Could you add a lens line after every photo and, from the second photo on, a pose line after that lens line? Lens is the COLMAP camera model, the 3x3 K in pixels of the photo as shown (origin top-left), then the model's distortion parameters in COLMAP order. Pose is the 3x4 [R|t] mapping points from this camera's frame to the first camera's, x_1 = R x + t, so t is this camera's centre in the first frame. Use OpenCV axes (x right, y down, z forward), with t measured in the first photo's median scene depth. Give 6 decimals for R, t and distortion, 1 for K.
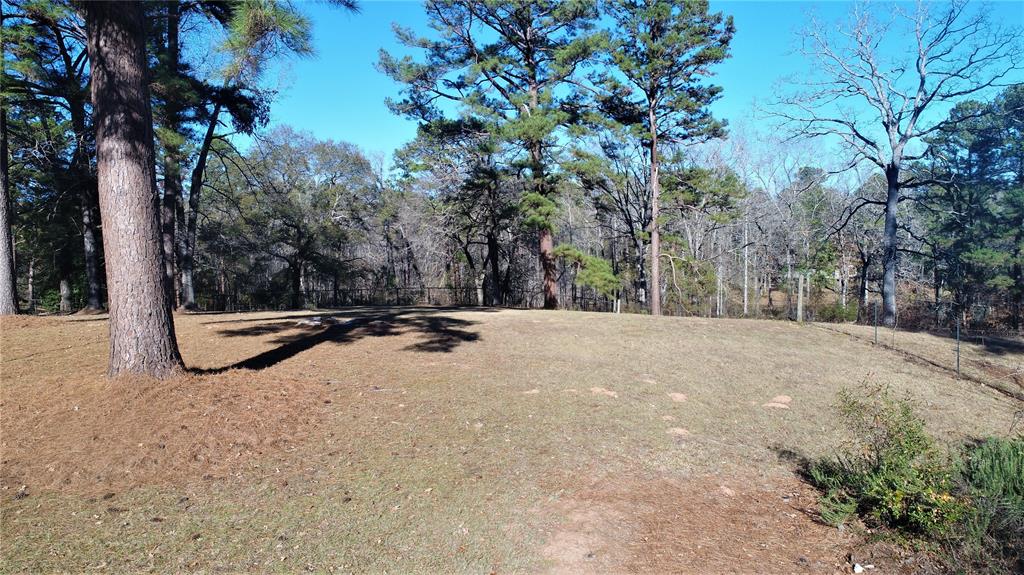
lens RADIAL K [[682.0, 0, 512.0], [0, 682.0, 287.5], [0, 0, 1]] dist [0.003843, 0.001110]
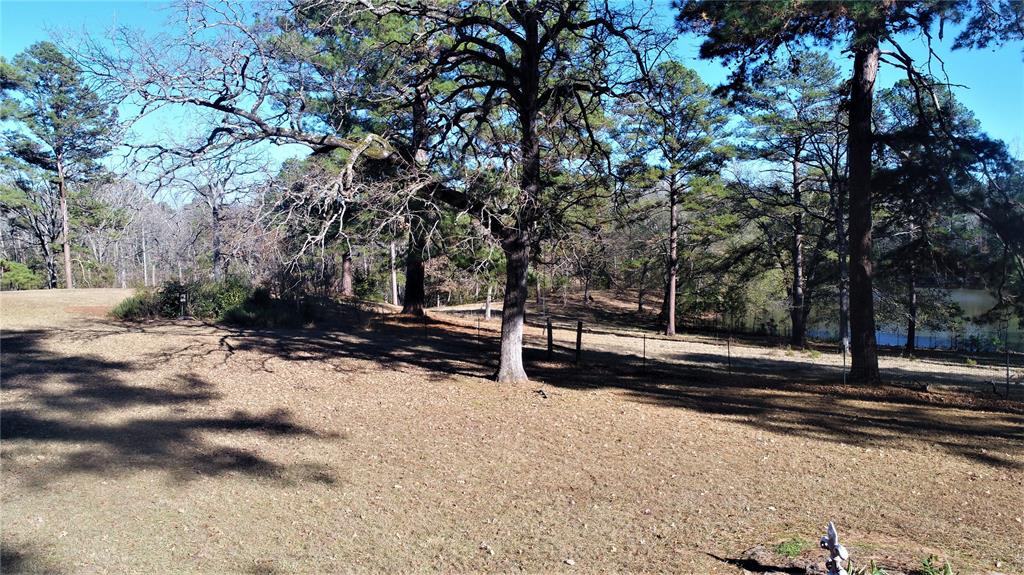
lens RADIAL K [[682.0, 0, 512.0], [0, 682.0, 287.5], [0, 0, 1]] dist [0.003843, 0.001110]
pose [[0.699604, -0.046425, 0.713021, -0.165966], [0.057236, 0.998322, 0.008842, 0.051015], [-0.712235, 0.034625, 0.701087, -0.682787]]
